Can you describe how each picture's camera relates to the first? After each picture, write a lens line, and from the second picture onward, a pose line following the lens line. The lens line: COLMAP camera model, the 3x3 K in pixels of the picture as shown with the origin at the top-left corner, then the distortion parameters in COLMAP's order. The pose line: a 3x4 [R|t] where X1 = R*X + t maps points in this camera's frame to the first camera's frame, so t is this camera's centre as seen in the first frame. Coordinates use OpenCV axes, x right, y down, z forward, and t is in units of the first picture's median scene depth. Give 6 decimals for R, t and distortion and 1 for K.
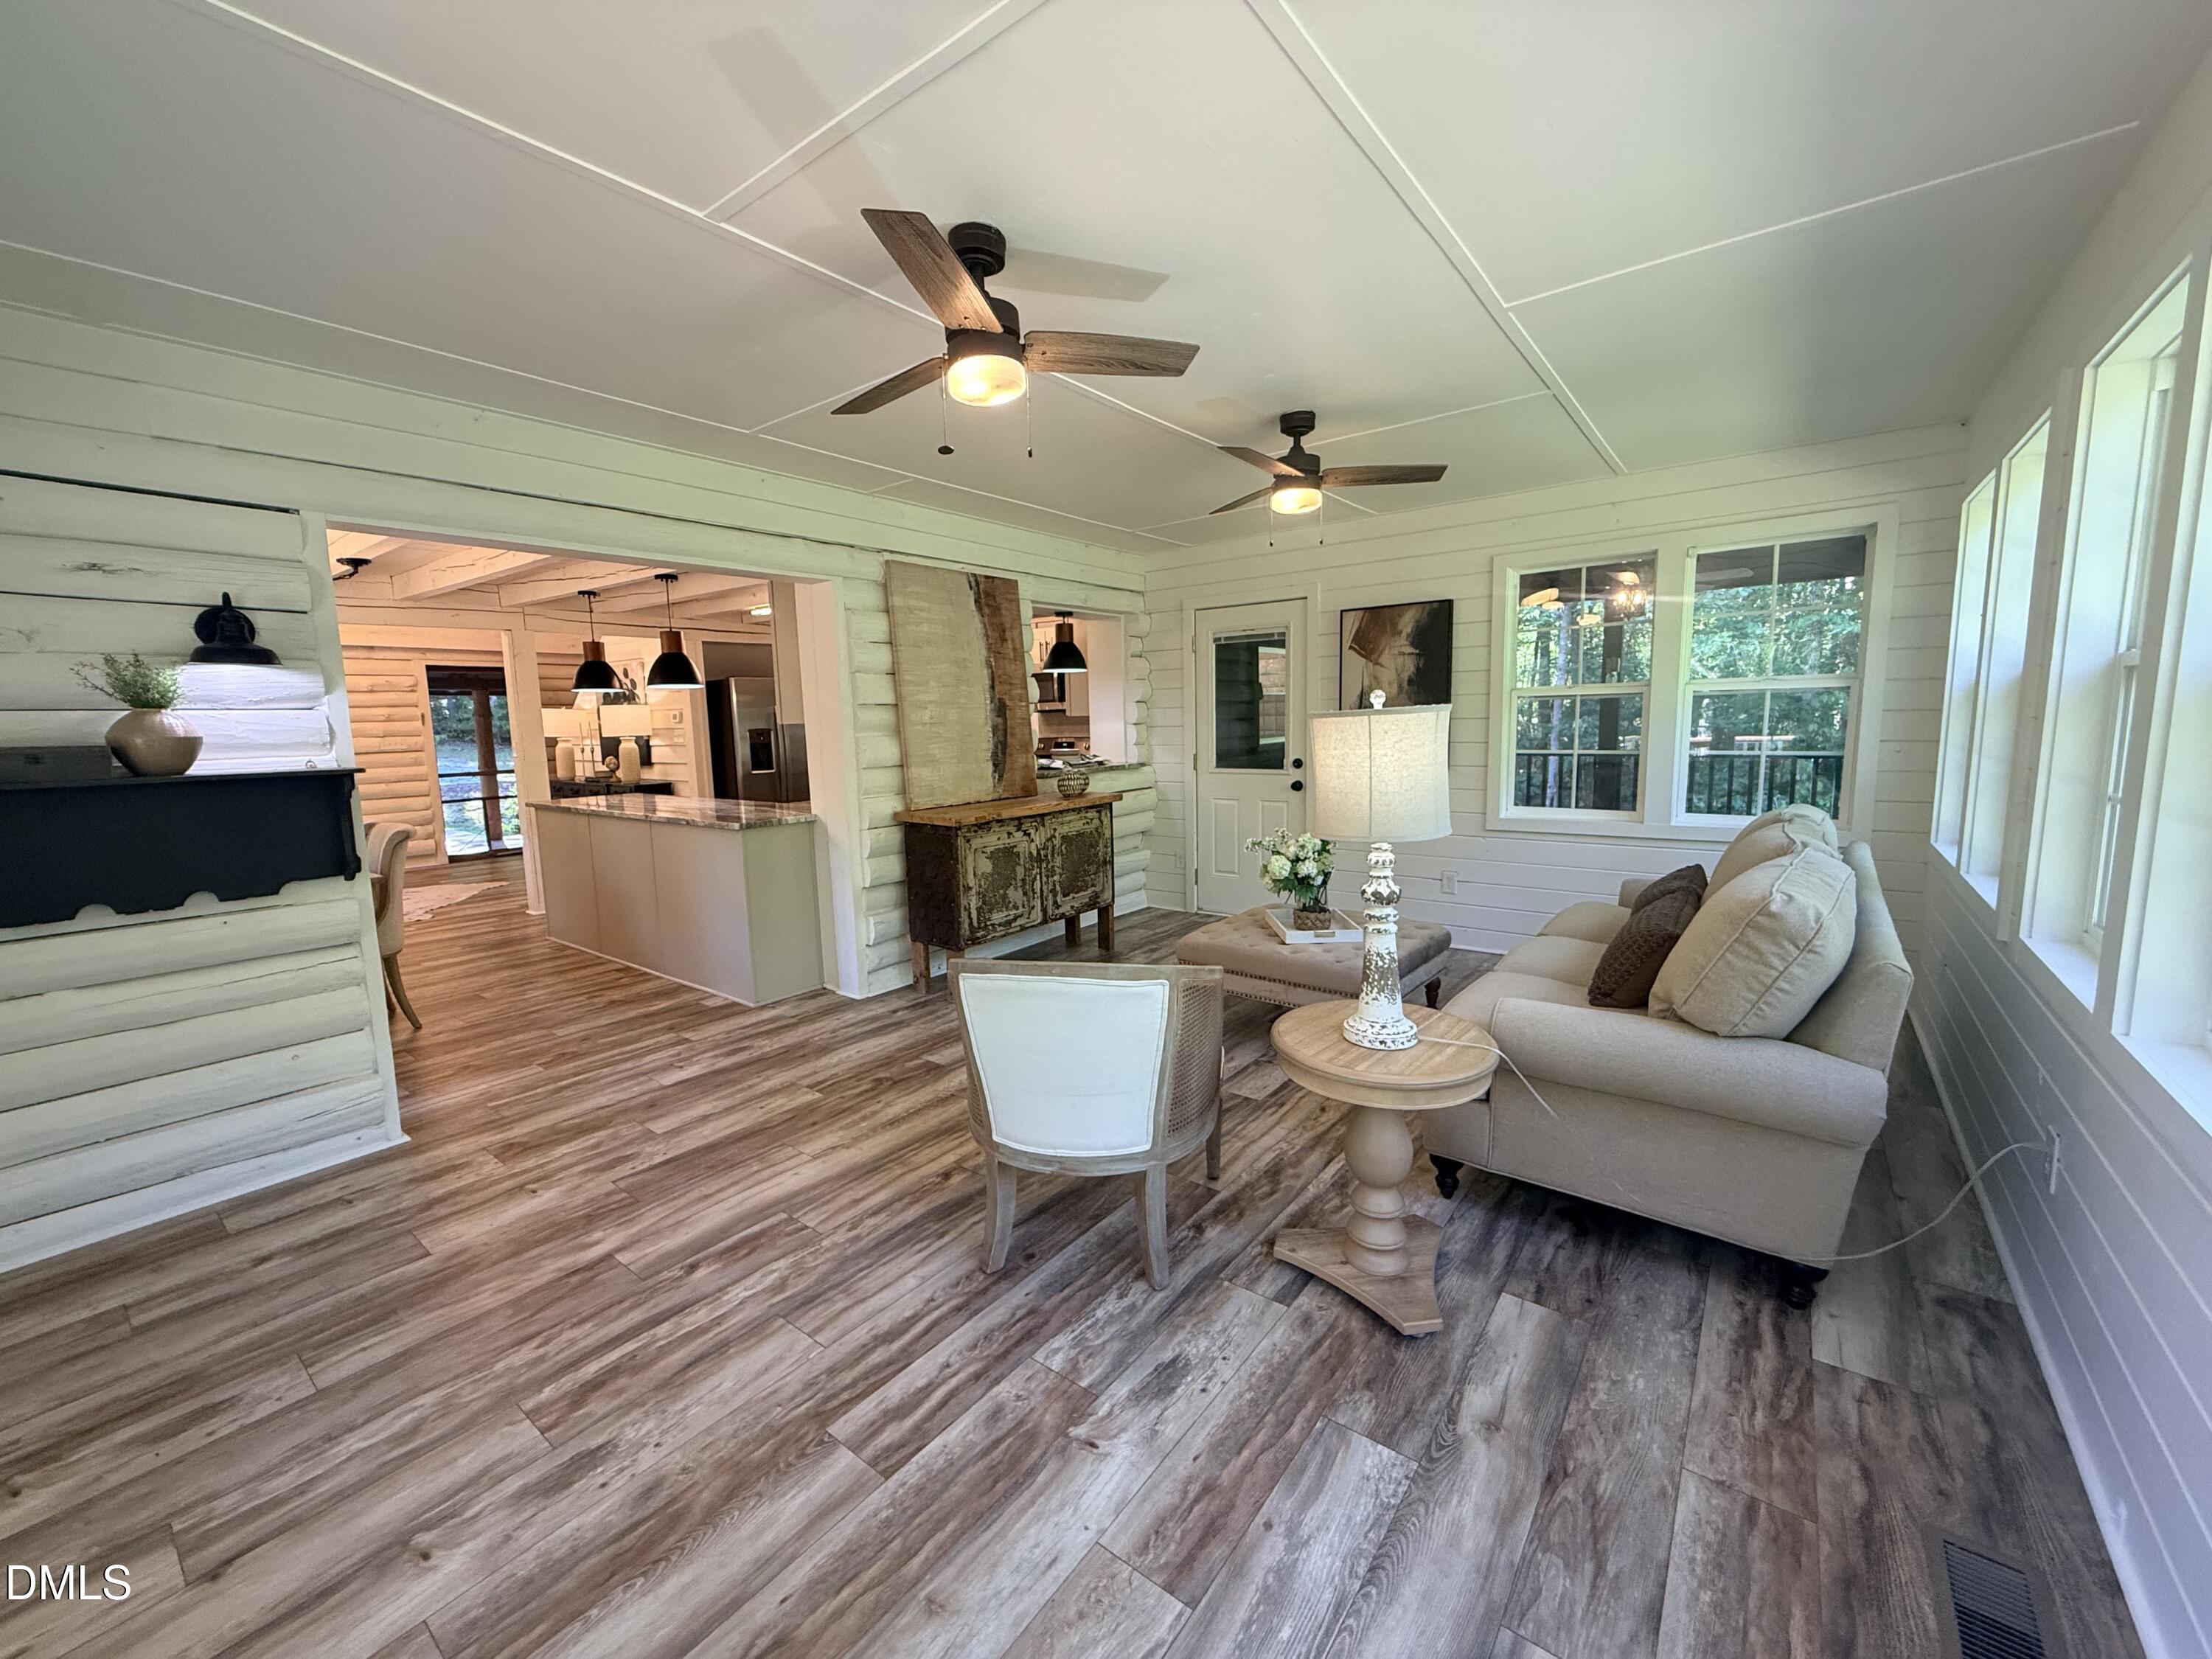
lens RADIAL K [[877.4, 0, 1102.1], [0, 877.4, 828.2], [0, 0, 1]] dist [-0.000053, 0.000030]
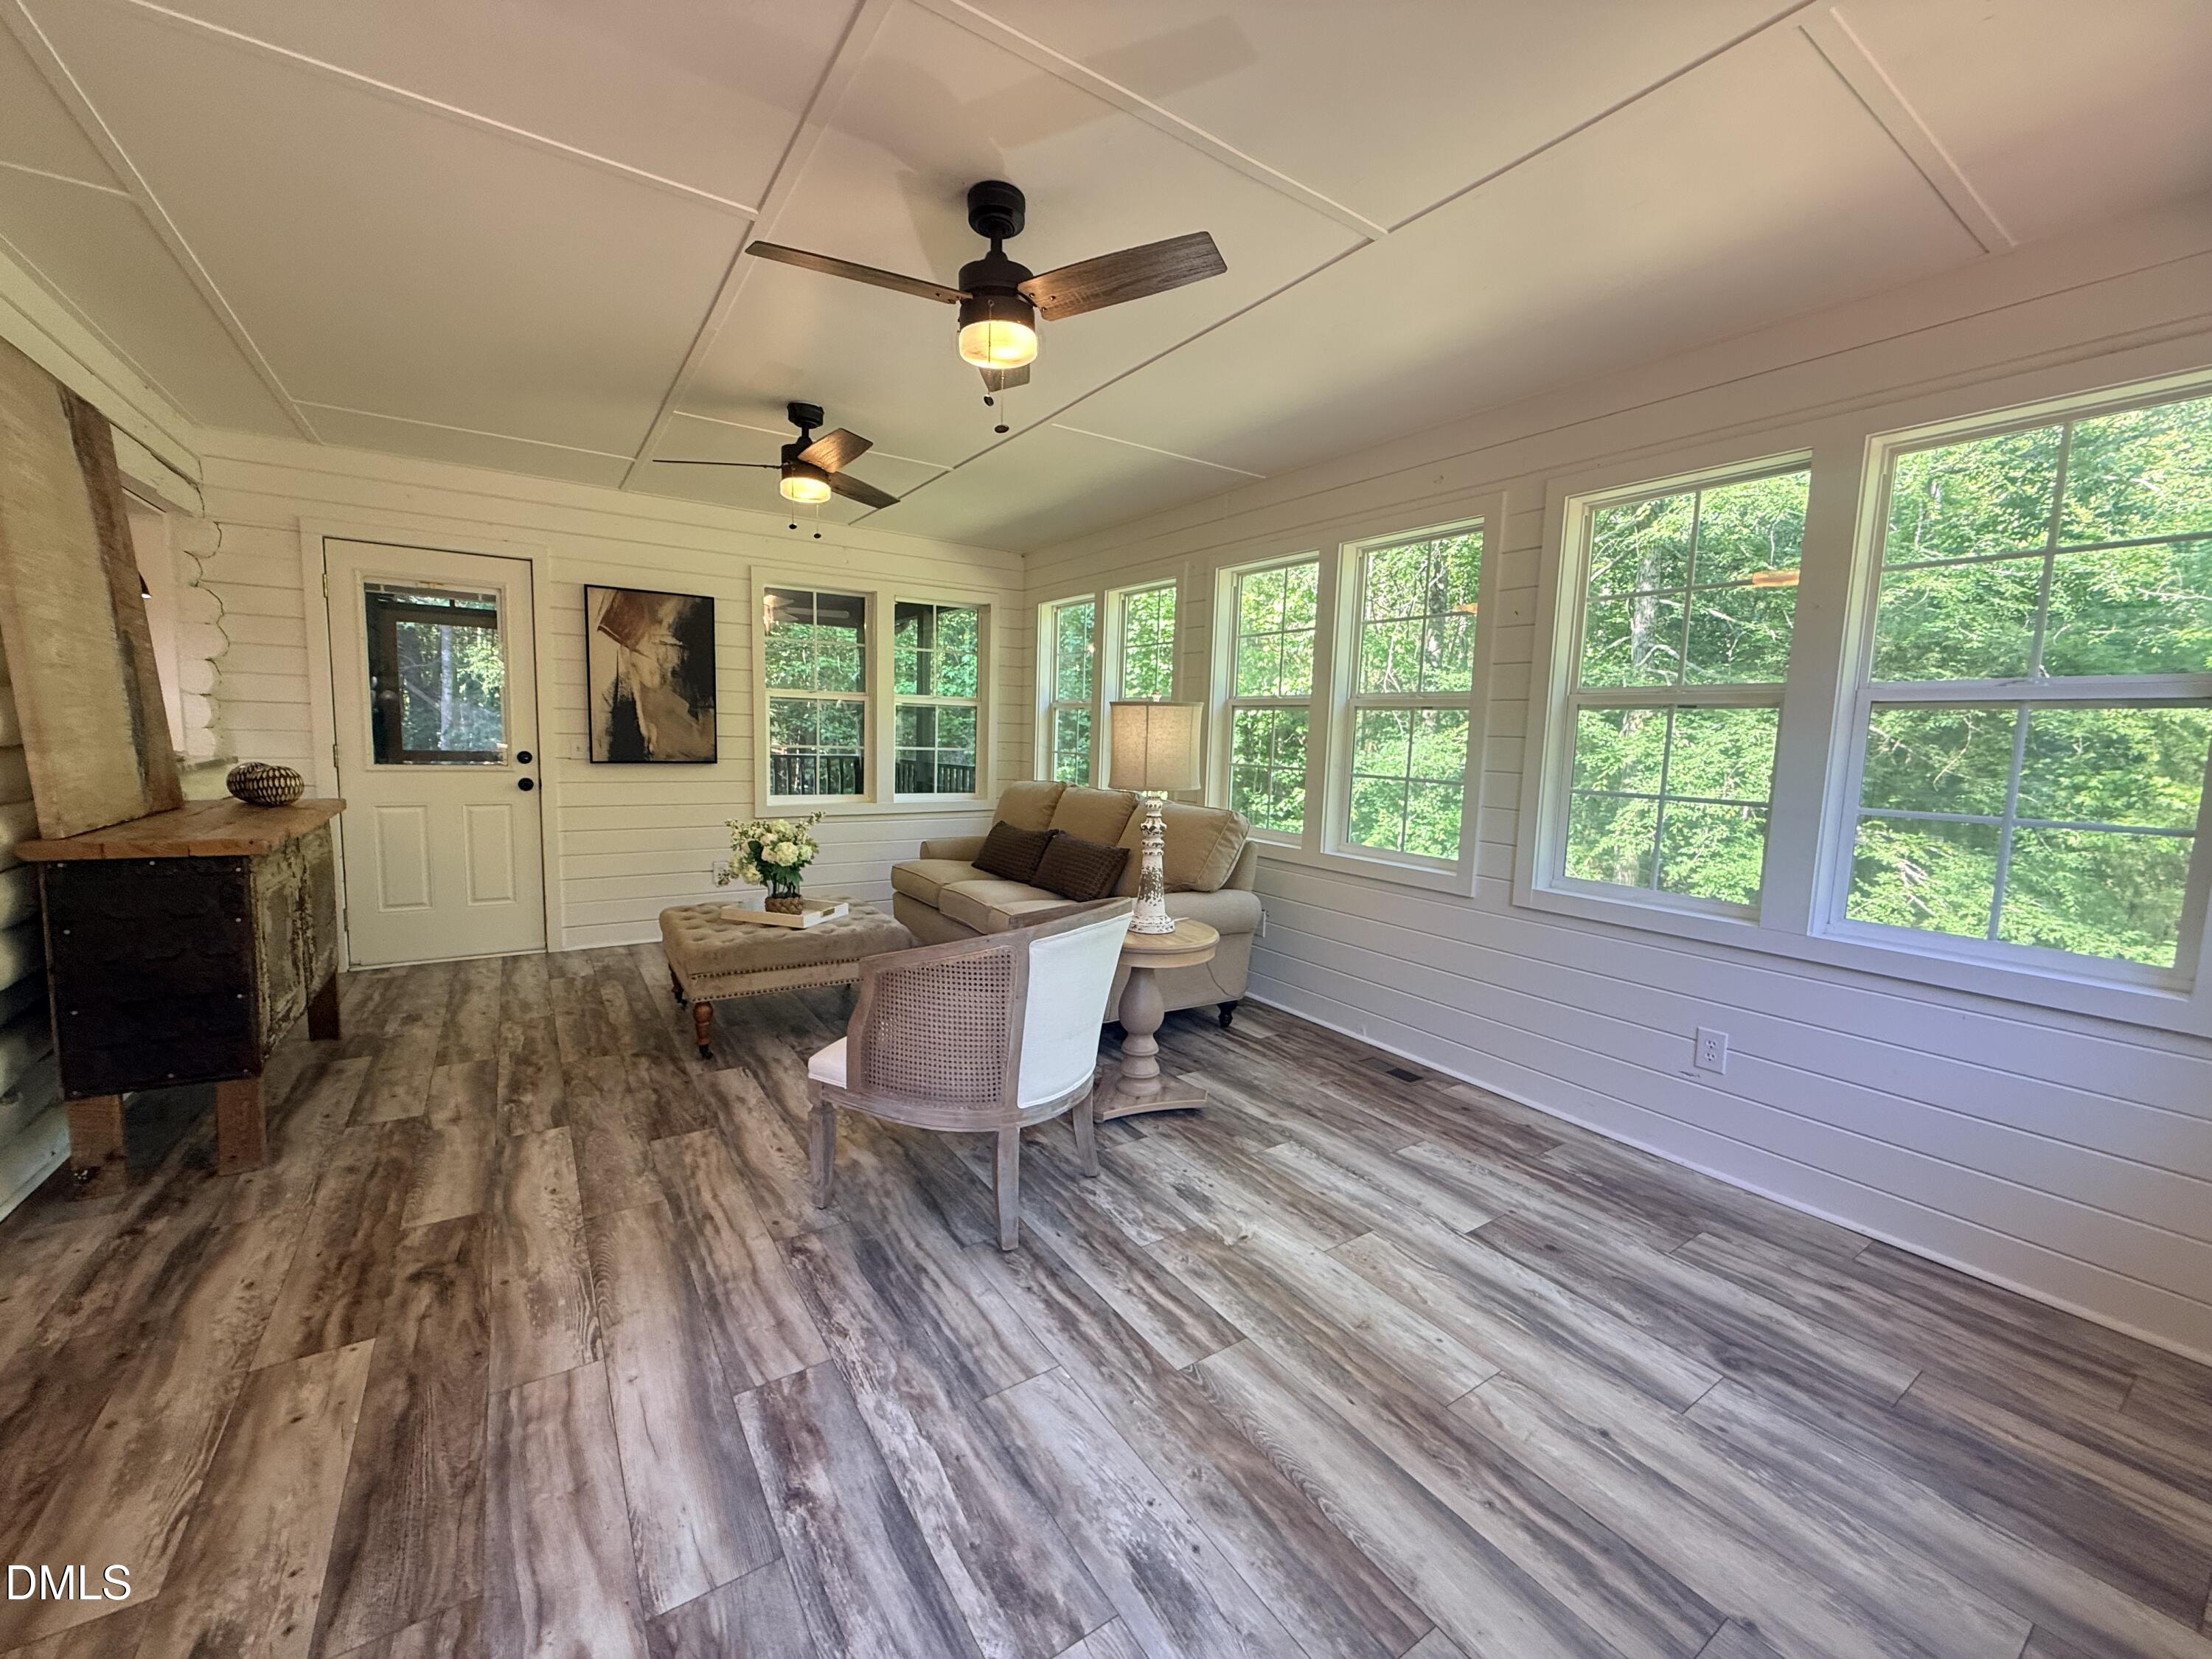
lens RADIAL K [[877.4, 0, 1101.7], [0, 877.4, 826.2], [0, 0, 1]] dist [-0.000053, 0.000030]
pose [[0.315919, -0.067303, 0.946396, -0.978344], [0.082883, 0.995625, 0.043136, 0.001108], [-0.945159, 0.064813, 0.320115, 0.551209]]
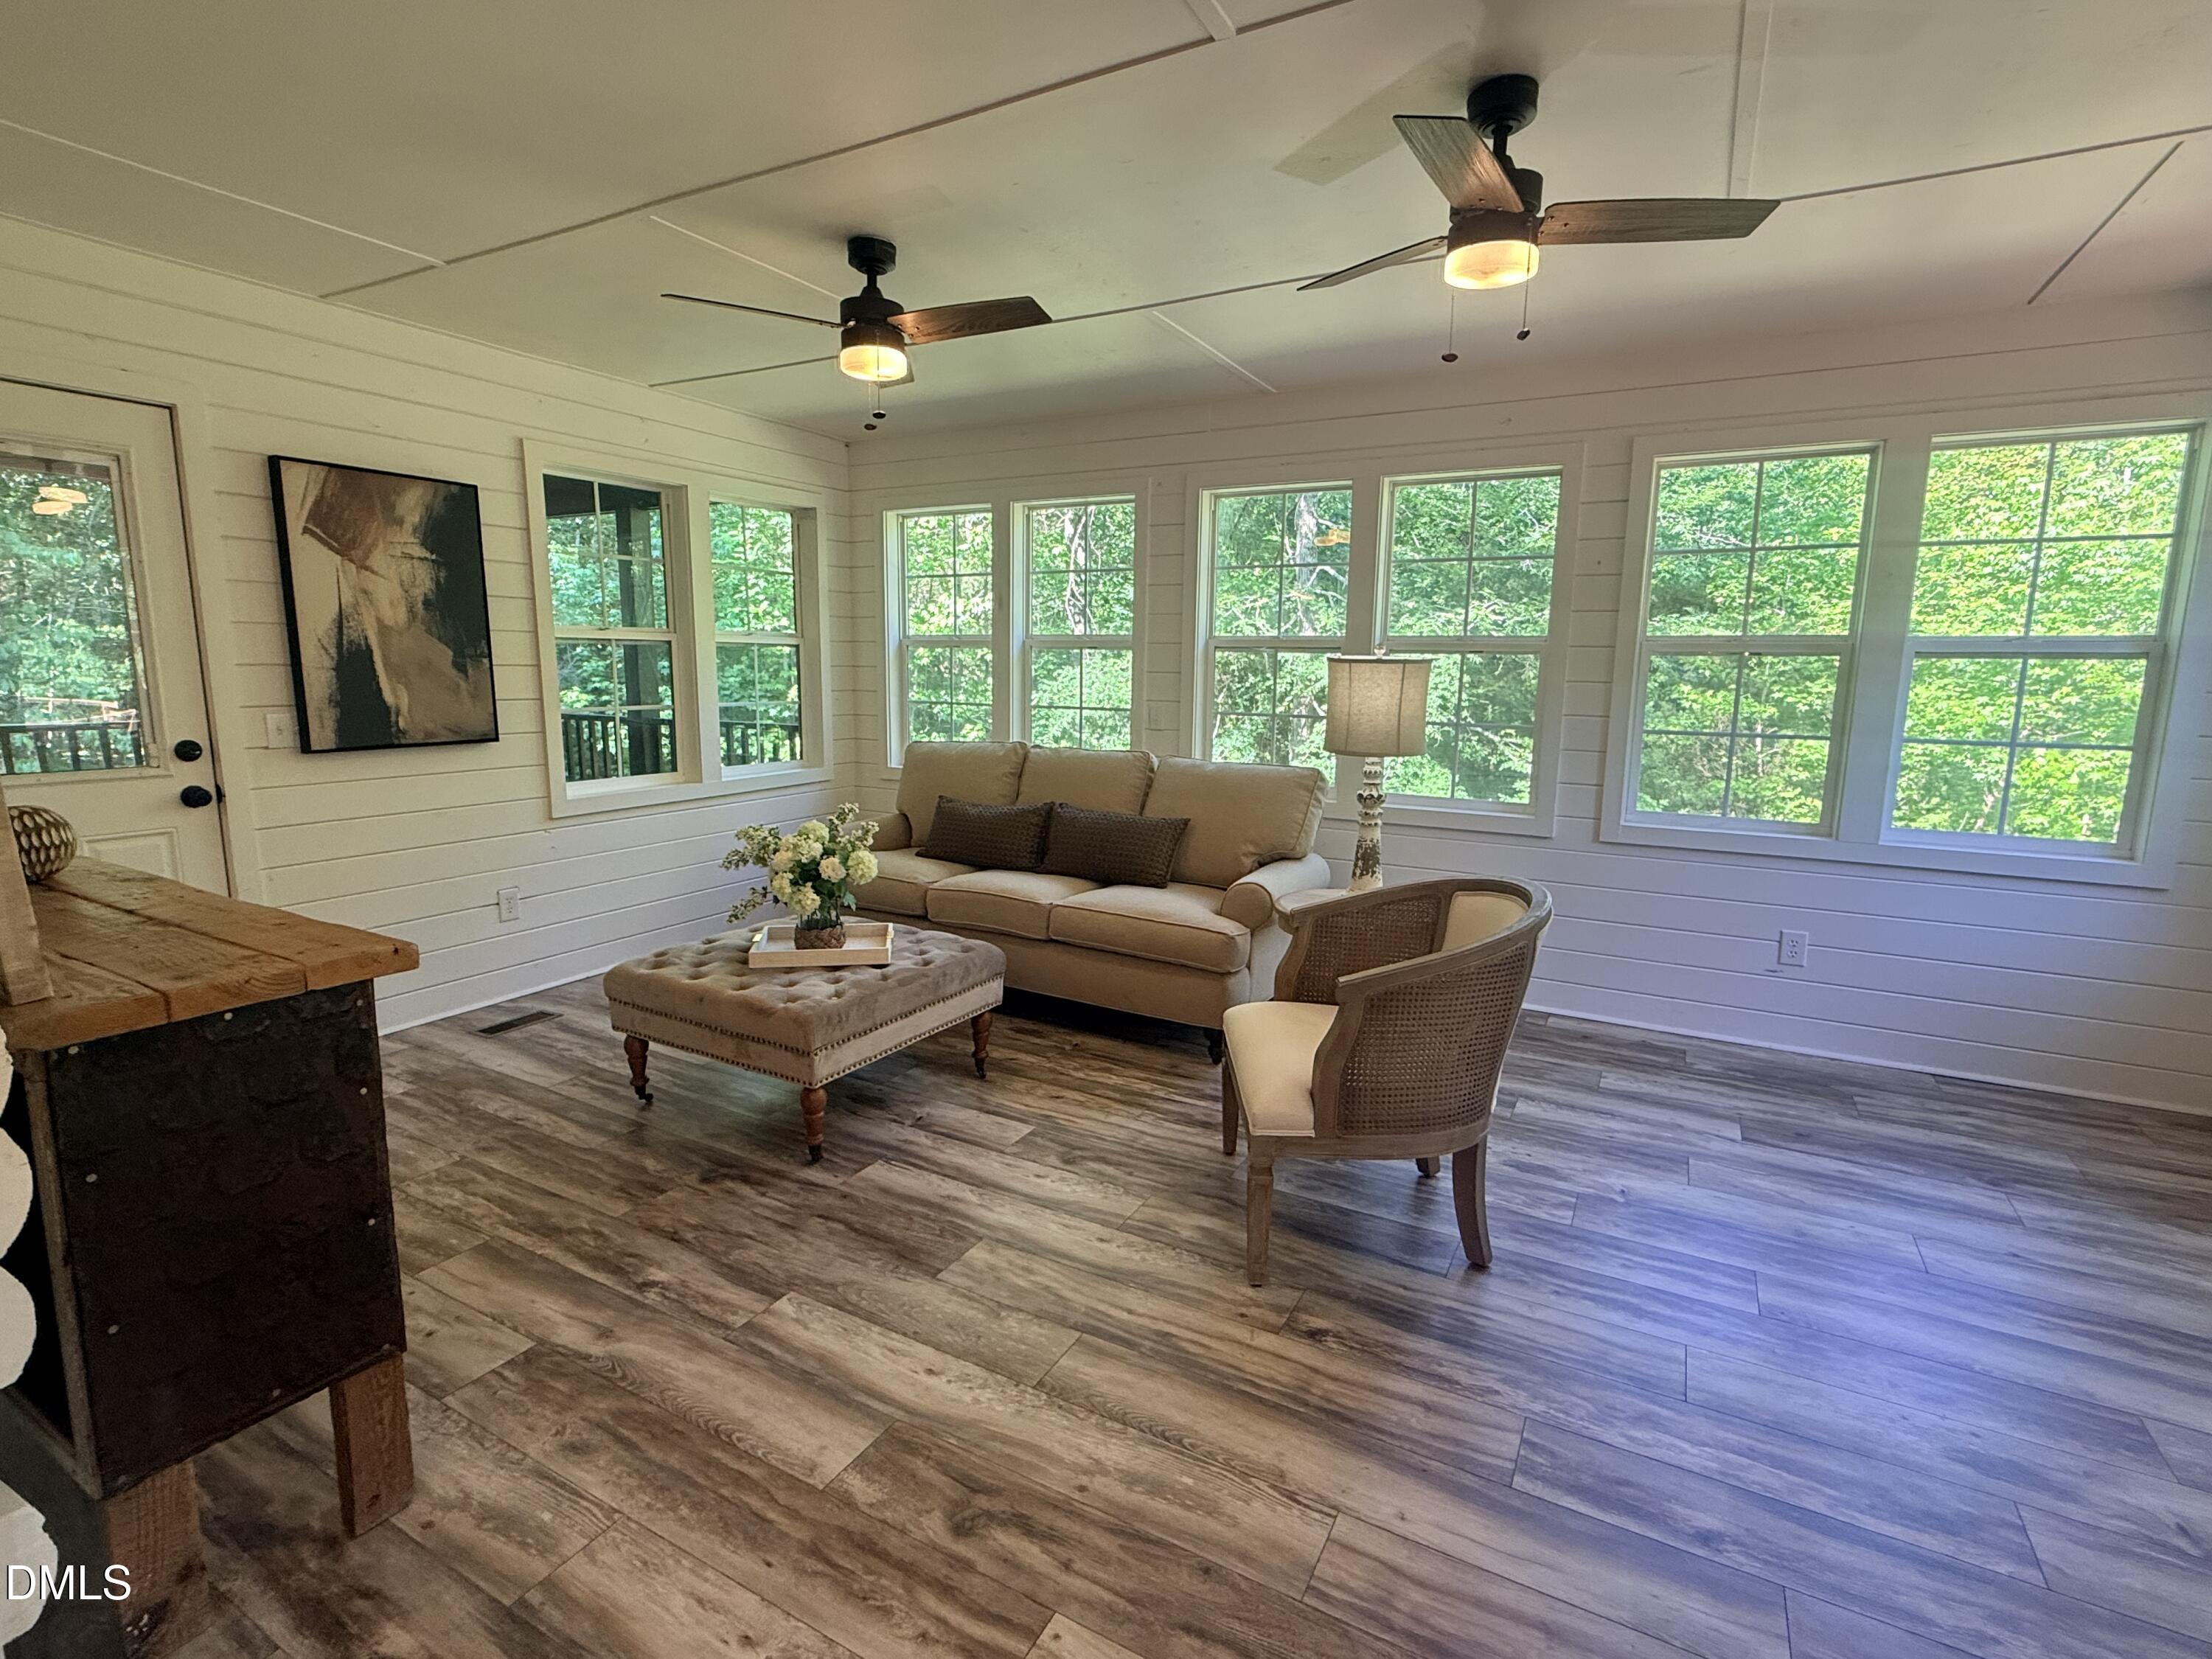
lens RADIAL K [[1043.8, 0, 1107.5], [0, 1043.8, 828.1], [0, 0, 1]] dist [0.002842, -0.001537]
pose [[-0.152358, -0.132706, 0.979375, -1.058530], [0.117404, 0.981498, 0.151257, -0.147927], [-0.981327, 0.138028, -0.133959, 1.447550]]
